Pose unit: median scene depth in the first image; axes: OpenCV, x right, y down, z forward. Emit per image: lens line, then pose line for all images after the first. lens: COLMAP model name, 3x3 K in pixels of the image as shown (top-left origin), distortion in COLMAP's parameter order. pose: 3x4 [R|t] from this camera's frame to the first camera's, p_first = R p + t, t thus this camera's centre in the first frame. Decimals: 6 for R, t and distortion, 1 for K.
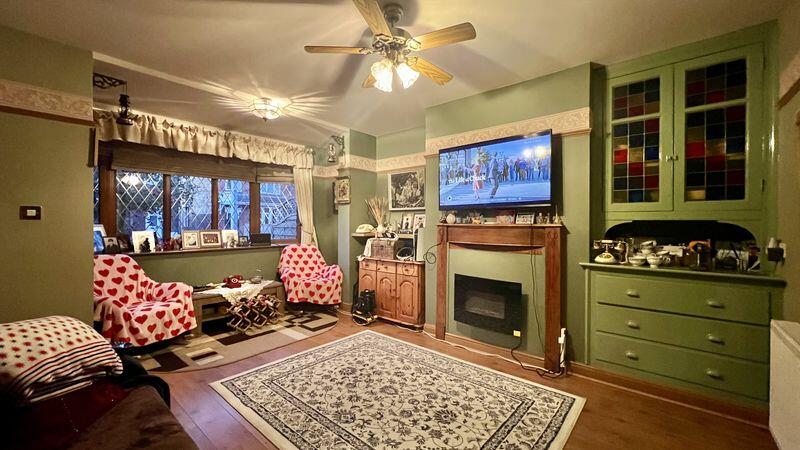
lens RADIAL K [[319.8, 0, 400.8], [0, 319.8, 225.6], [0, 0, 1]] dist [0.002332, 0.000522]
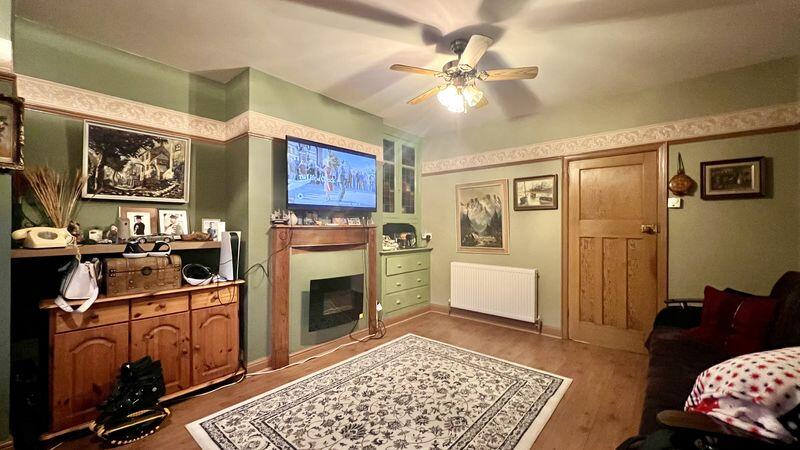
lens RADIAL K [[319.8, 0, 394.5], [0, 319.8, 225.6], [0, 0, 1]] dist [0.002332, 0.000522]
pose [[0.003882, -0.001824, 0.999991, -0.866006], [0.007120, 0.999973, 0.001796, -0.005414], [-0.999967, 0.007113, 0.003894, 0.890773]]
